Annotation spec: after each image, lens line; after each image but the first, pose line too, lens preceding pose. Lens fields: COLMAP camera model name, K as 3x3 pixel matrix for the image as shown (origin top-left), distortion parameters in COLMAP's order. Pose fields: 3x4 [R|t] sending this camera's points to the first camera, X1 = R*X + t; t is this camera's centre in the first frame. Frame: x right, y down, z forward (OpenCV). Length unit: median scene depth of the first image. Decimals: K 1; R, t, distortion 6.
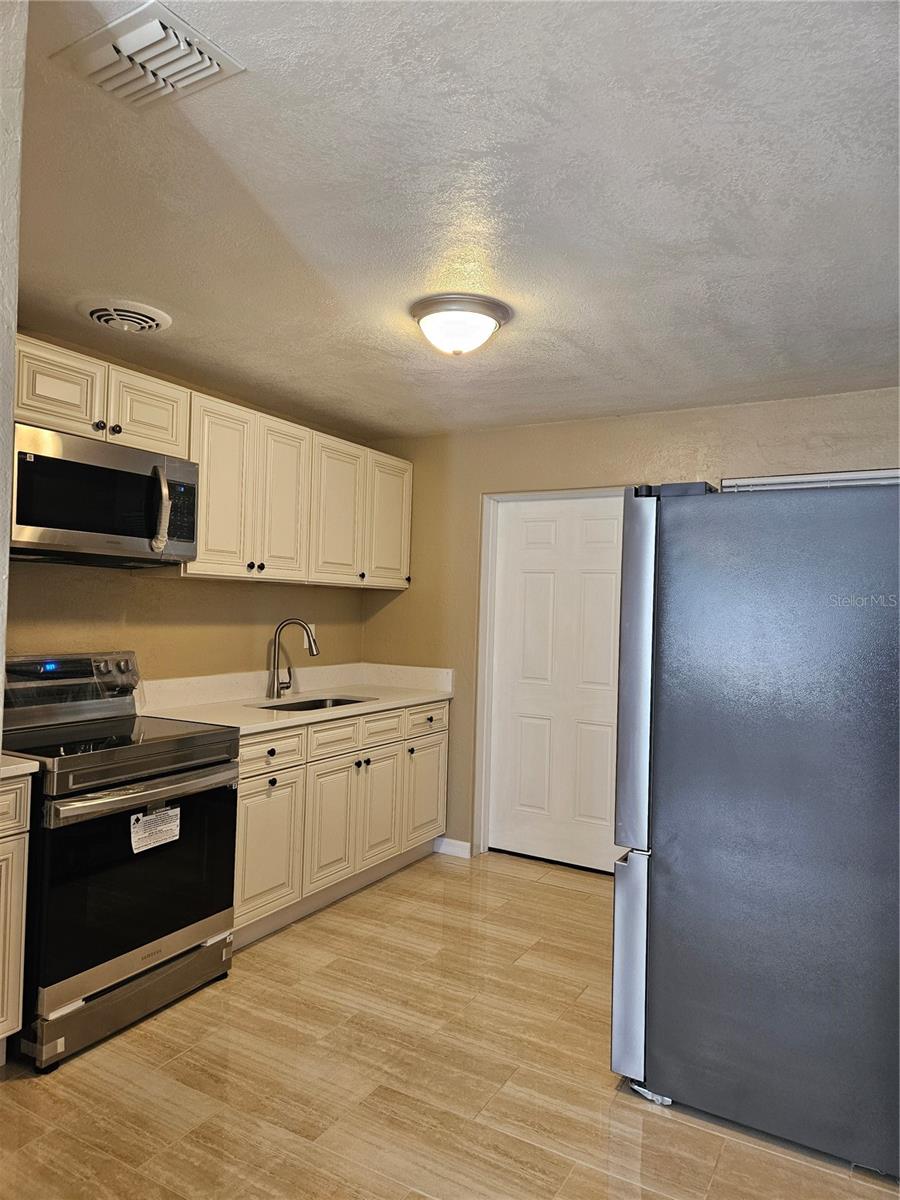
lens RADIAL K [[795.7, 0, 443.3], [0, 795.7, 598.3], [0, 0, 1]] dist [0.072477, -0.070367]
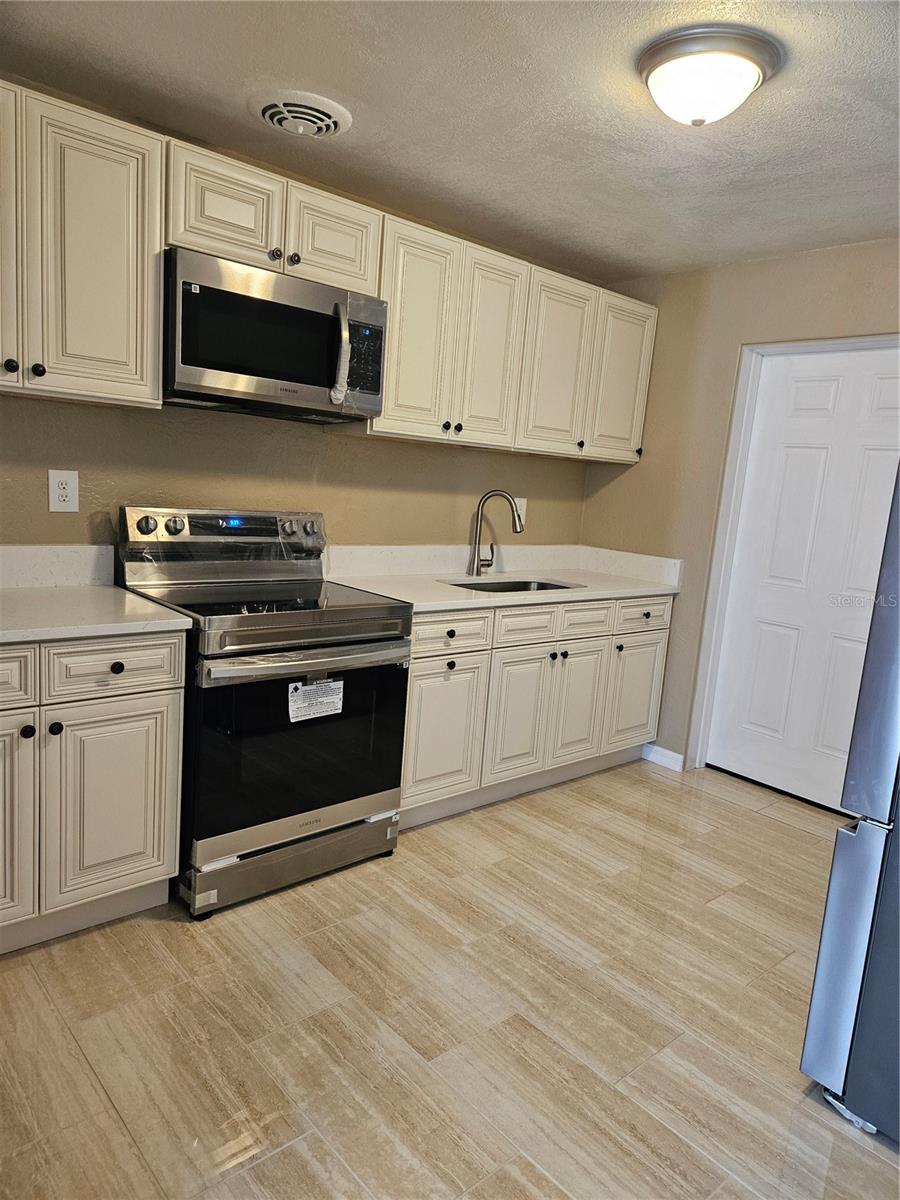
lens RADIAL K [[795.1, 0, 452.9], [0, 795.1, 604.6], [0, 0, 1]] dist [0.079980, -0.072703]
pose [[0.949045, 0.096667, -0.299948, 0.061206], [-0.048909, 0.985440, 0.162838, 0.012095], [0.311321, -0.139870, 0.939955, 0.159173]]
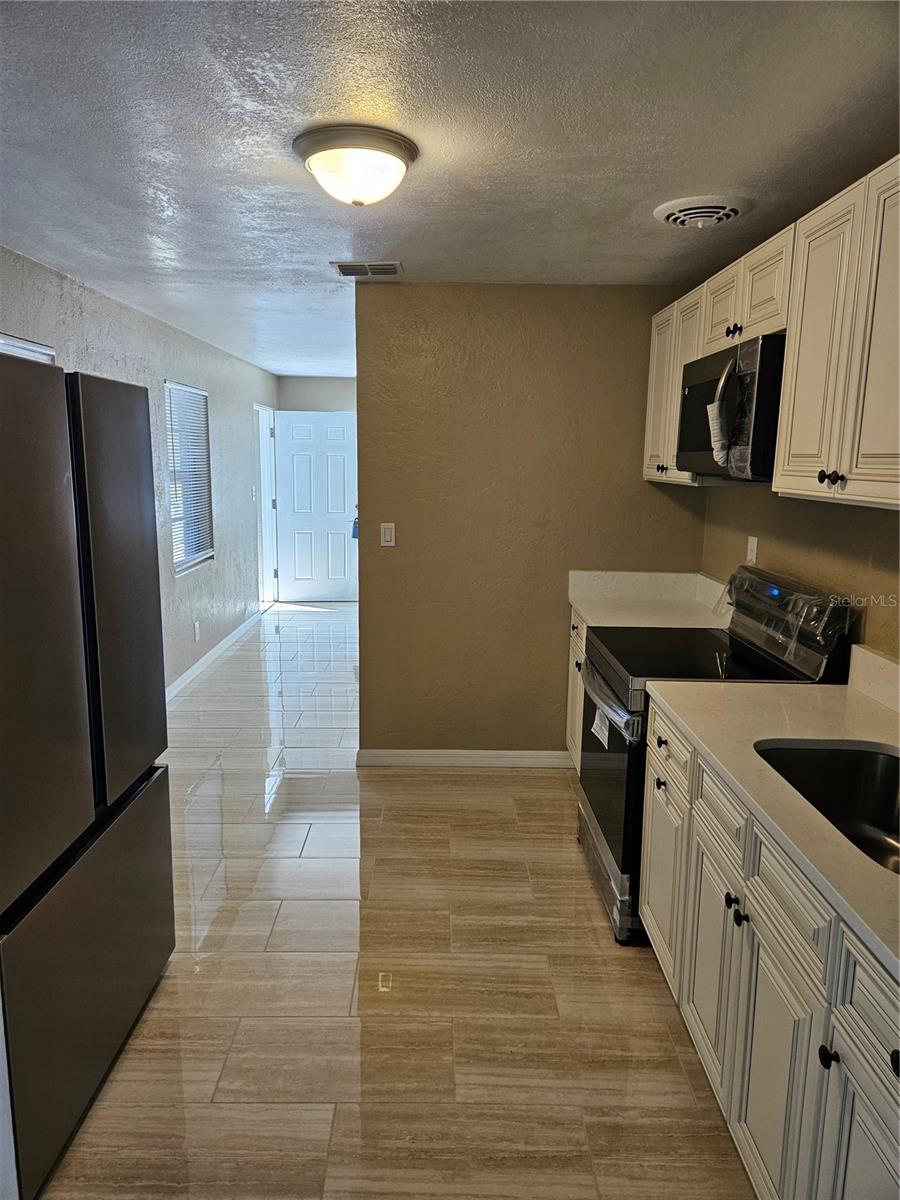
lens RADIAL K [[795.1, 0, 452.9], [0, 795.1, 604.6], [0, 0, 1]] dist [0.079980, -0.072703]
pose [[-0.857340, 0.051980, -0.512119, 0.327564], [-0.035302, 0.986608, 0.159241, -0.039019], [0.513538, 0.154602, -0.844024, 1.594335]]
